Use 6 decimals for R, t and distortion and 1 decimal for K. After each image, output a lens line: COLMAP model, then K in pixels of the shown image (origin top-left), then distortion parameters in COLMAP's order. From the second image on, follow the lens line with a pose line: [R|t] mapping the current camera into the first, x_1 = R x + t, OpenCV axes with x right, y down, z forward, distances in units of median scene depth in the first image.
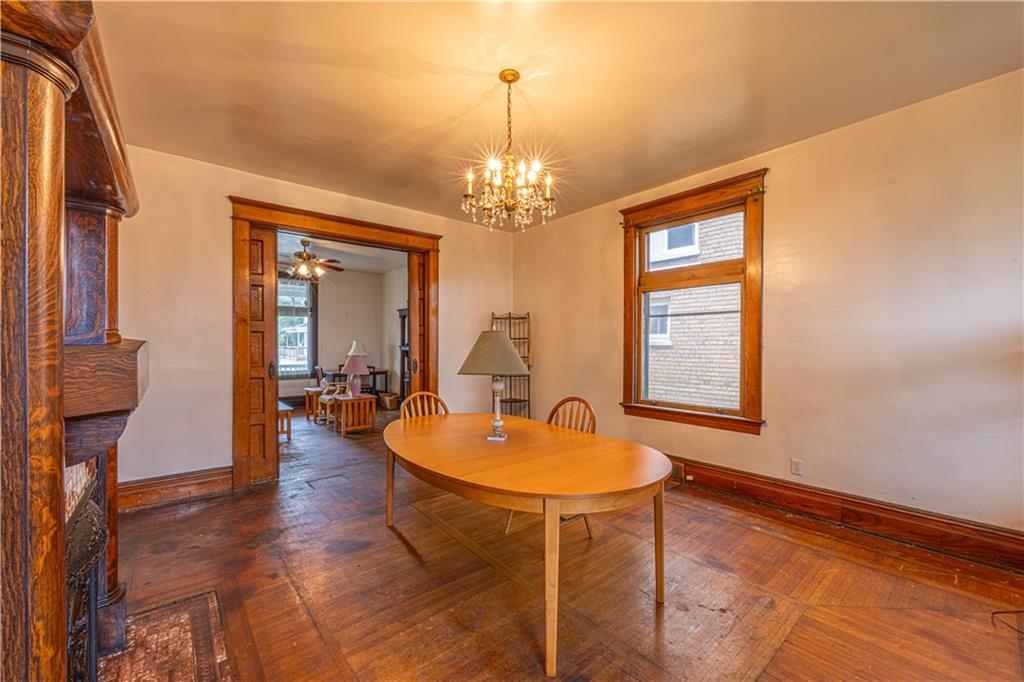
lens RADIAL K [[411.1, 0, 505.2], [0, 411.1, 341.9], [0, 0, 1]] dist [-0.001174, -0.000118]
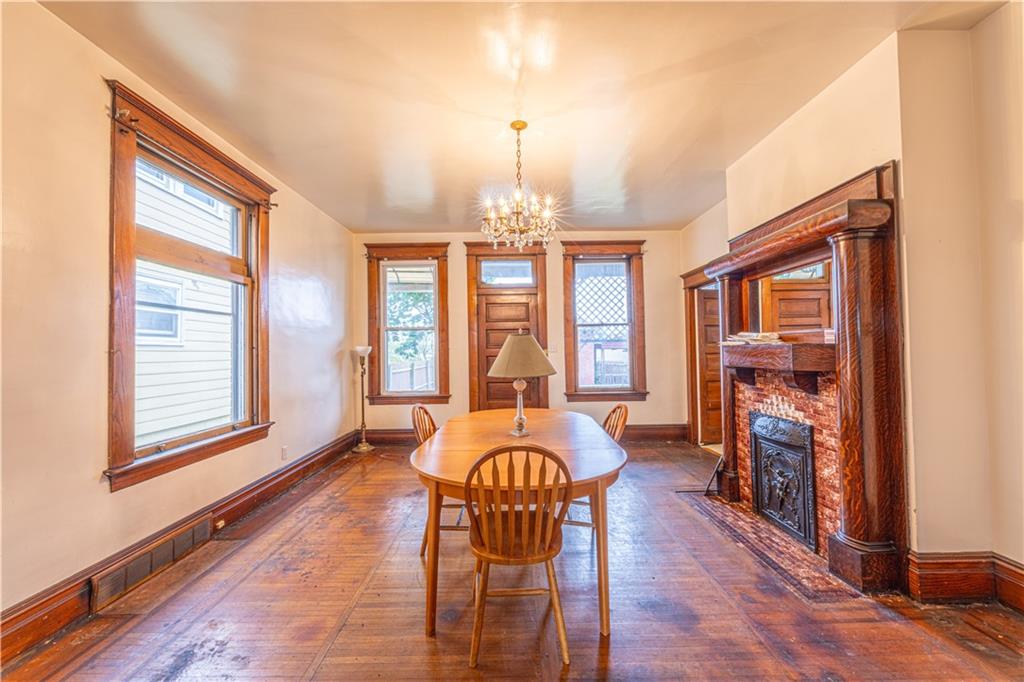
lens RADIAL K [[389.2, 0, 514.9], [0, 389.2, 341.4], [0, 0, 1]] dist [-0.001699, -0.000099]
pose [[-0.778760, 0.025175, 0.626817, -0.464764], [0.015530, 0.999662, -0.020855, 0.012798], [-0.627130, -0.006506, -0.778887, 1.281897]]
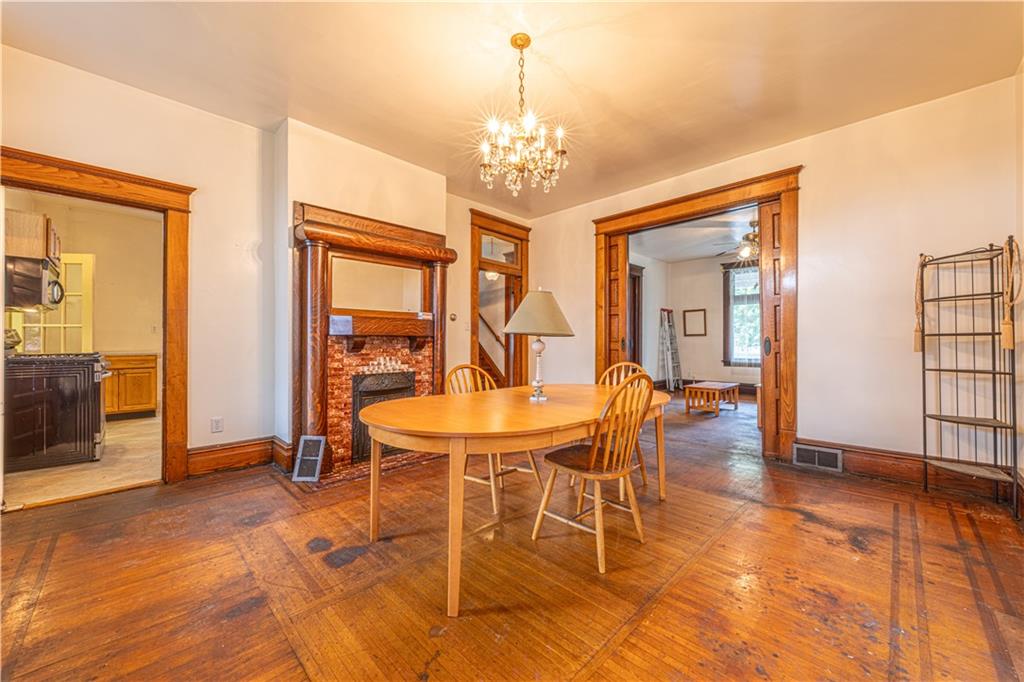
lens RADIAL K [[389.2, 0, 514.9], [0, 389.2, 341.4], [0, 0, 1]] dist [-0.001699, -0.000099]
pose [[0.102757, -0.001412, -0.994705, 0.647052], [-0.004096, 0.999990, -0.001842, 0.070562], [0.994698, 0.004263, 0.102750, 0.604428]]
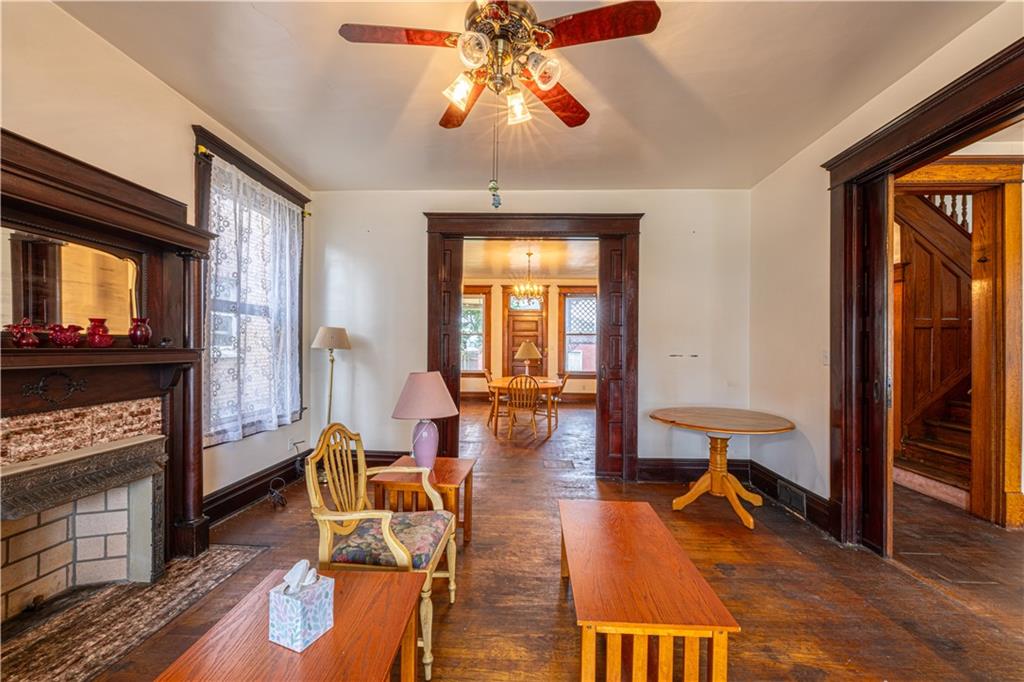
lens RADIAL K [[387.5, 0, 515.5], [0, 387.5, 341.3], [0, 0, 1]] dist [-0.001596, -0.000183]
pose [[-0.742314, 0.001146, 0.670051, -1.178601], [-0.008726, 0.999897, -0.011378, 0.001082], [-0.669995, -0.014293, -0.742228, 2.080098]]
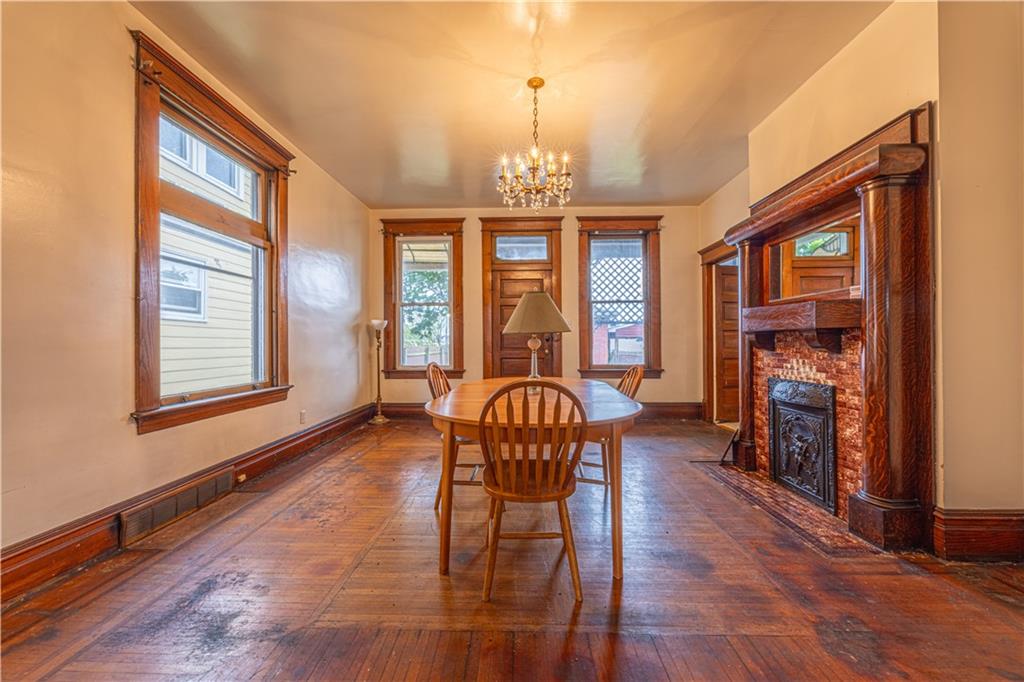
lens RADIAL K [[387.5, 0, 515.5], [0, 387.5, 341.3], [0, 0, 1]] dist [-0.001596, -0.000183]
pose [[-0.757858, 0.005494, 0.652396, -0.458601], [0.005050, 0.999984, -0.002555, 0.075720], [-0.652400, 0.001358, -0.757874, 1.279402]]
